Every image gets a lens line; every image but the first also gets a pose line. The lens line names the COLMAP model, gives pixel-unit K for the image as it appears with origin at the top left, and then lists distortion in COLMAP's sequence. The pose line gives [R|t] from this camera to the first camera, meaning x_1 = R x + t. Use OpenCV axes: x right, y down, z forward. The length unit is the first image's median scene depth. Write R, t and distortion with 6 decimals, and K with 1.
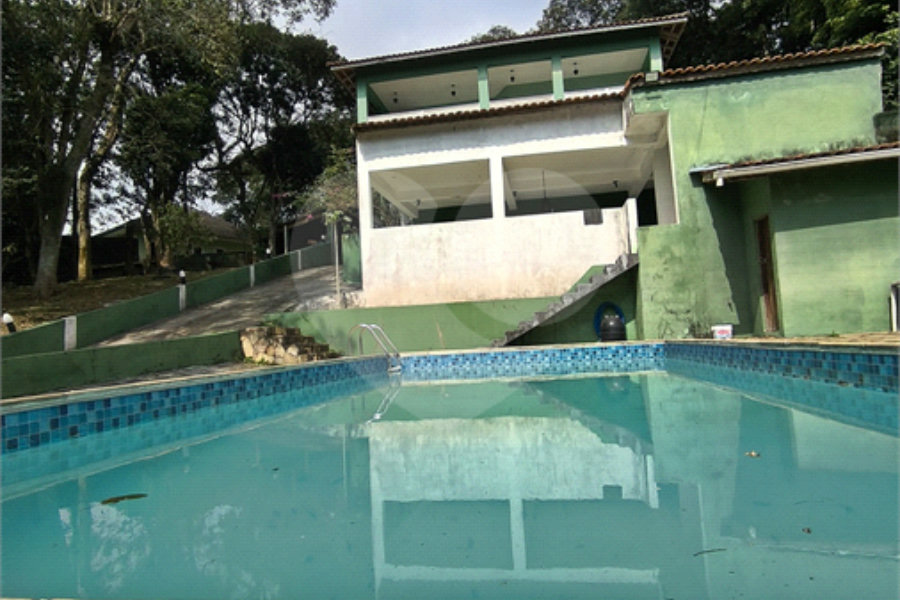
lens RADIAL K [[555.4, 0, 450.0], [0, 555.4, 300.0], [0, 0, 1]] dist [-0.064249, 0.061320]
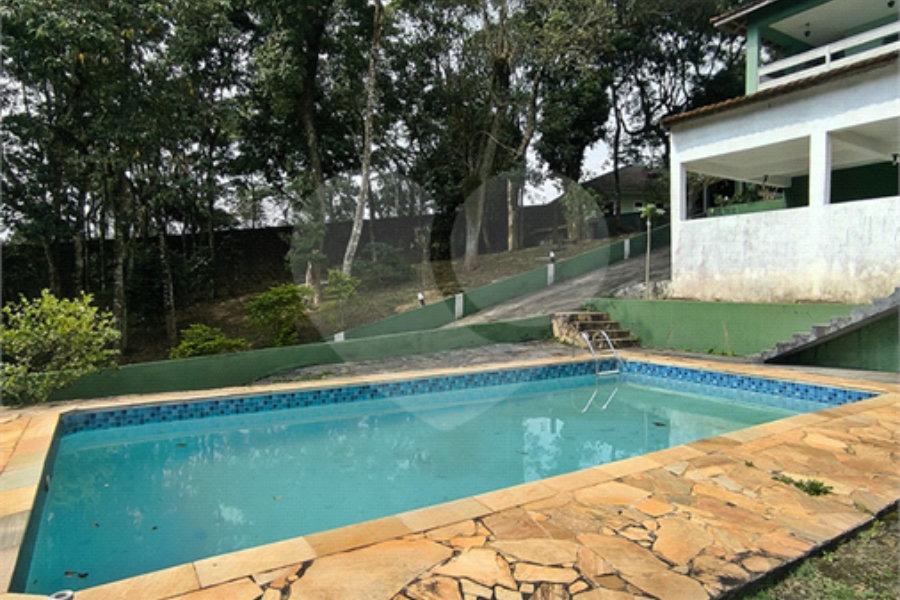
lens RADIAL K [[555.4, 0, 450.0], [0, 555.4, 300.0], [0, 0, 1]] dist [-0.064249, 0.061320]
pose [[0.676705, 0.067668, -0.733138, 0.378072], [0.014648, 0.994333, 0.105297, -0.112614], [0.736108, -0.081994, 0.671879, -0.002898]]
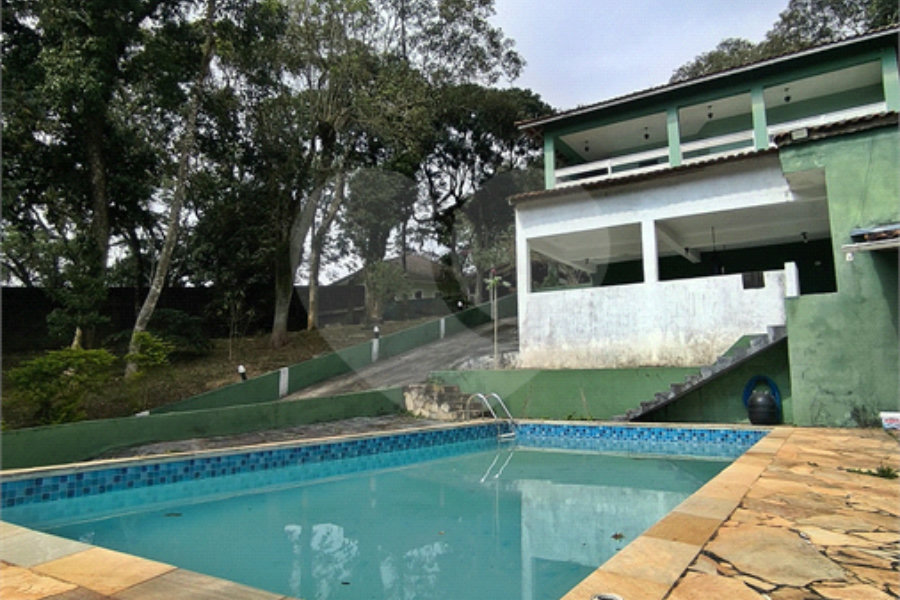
lens RADIAL K [[593.6, 0, 450.0], [0, 593.6, 300.0], [0, 0, 1]] dist [-0.076214, 0.083640]
pose [[0.919970, -0.005425, -0.391952, 0.192003], [-0.019157, 0.998087, -0.058780, -0.054517], [0.391521, 0.061585, 0.918106, -0.105035]]
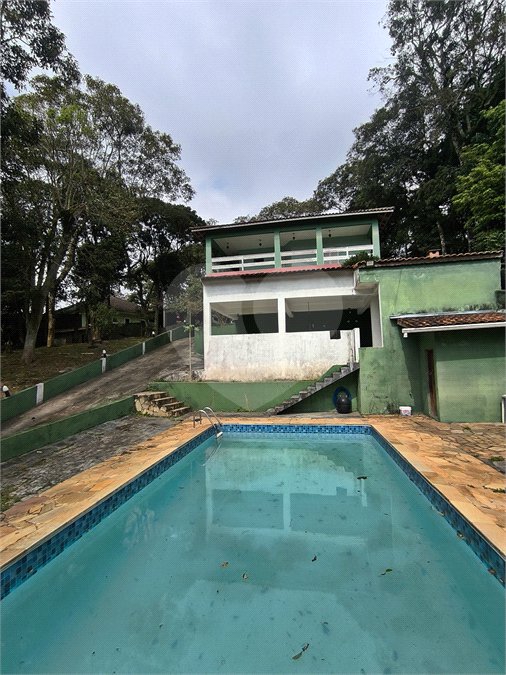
lens RADIAL K [[314.8, 0, 253.3], [0, 314.8, 340.0], [0, 0, 1]] dist [-0.074162, 0.076336]
pose [[0.999504, 0.028834, -0.012680, 0.011339], [-0.028927, 0.999556, -0.007152, -0.129900], [0.012469, 0.007515, 0.999894, -0.004585]]
